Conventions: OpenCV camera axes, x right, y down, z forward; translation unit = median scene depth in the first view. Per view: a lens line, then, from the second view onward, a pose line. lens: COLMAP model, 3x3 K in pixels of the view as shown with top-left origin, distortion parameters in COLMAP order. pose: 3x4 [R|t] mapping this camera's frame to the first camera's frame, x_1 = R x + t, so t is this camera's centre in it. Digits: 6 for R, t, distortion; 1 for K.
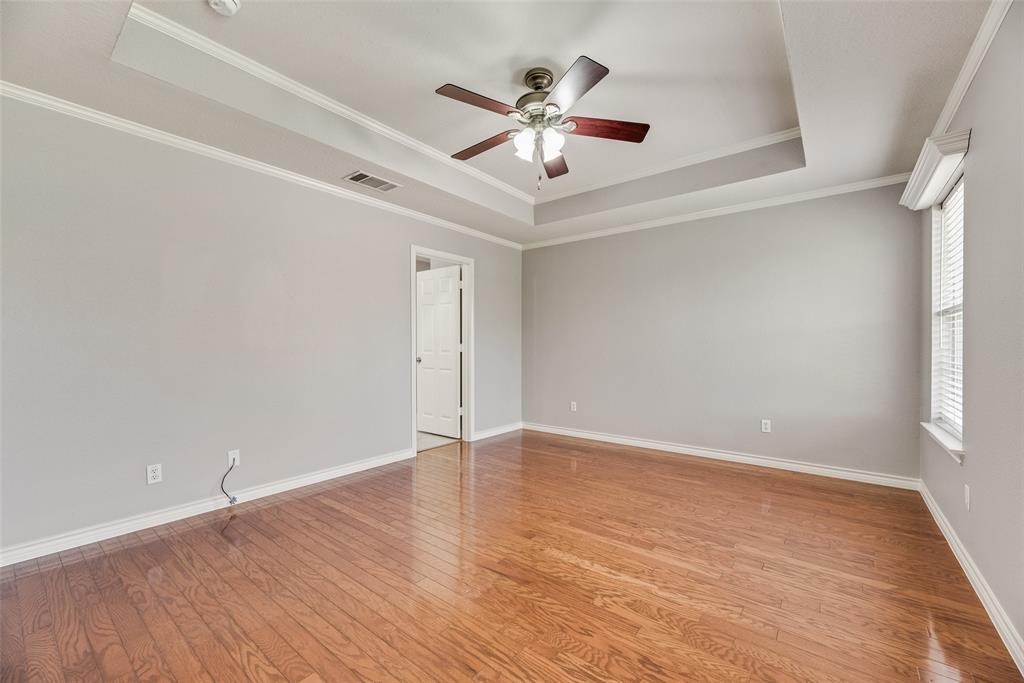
lens RADIAL K [[412.7, 0, 512.8], [0, 412.7, 348.9], [0, 0, 1]] dist [0.002564, -0.000169]
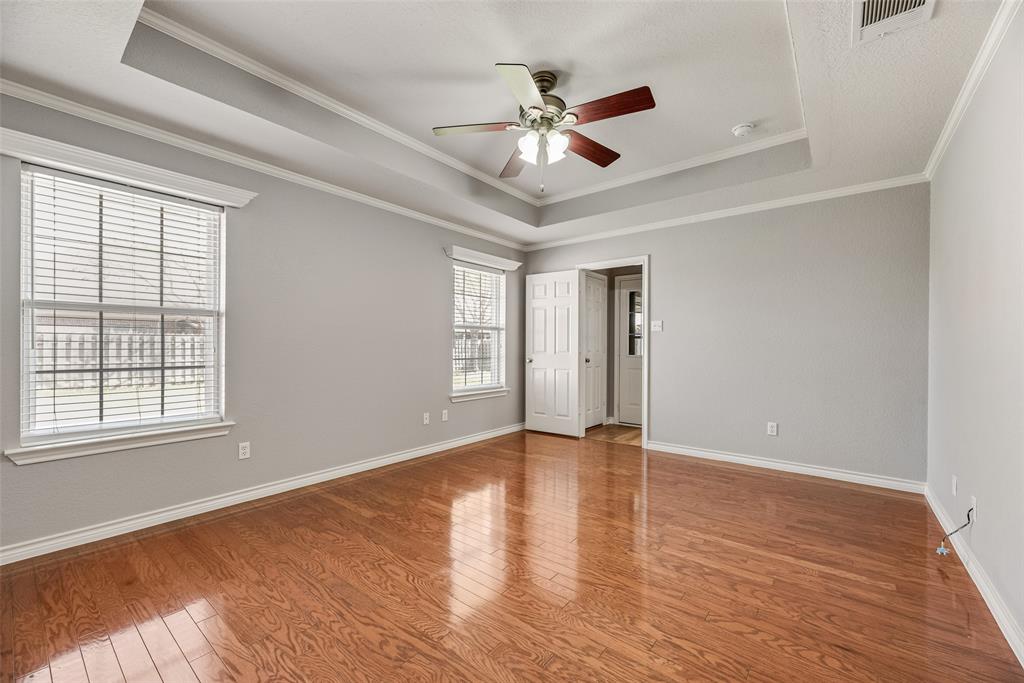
lens RADIAL K [[412.7, 0, 512.8], [0, 412.7, 348.9], [0, 0, 1]] dist [0.002564, -0.000169]
pose [[-0.999953, -0.003276, 0.009123, 0.121393], [-0.003168, 0.999925, 0.011812, -0.014099], [-0.009161, 0.011782, -0.999889, 1.953511]]
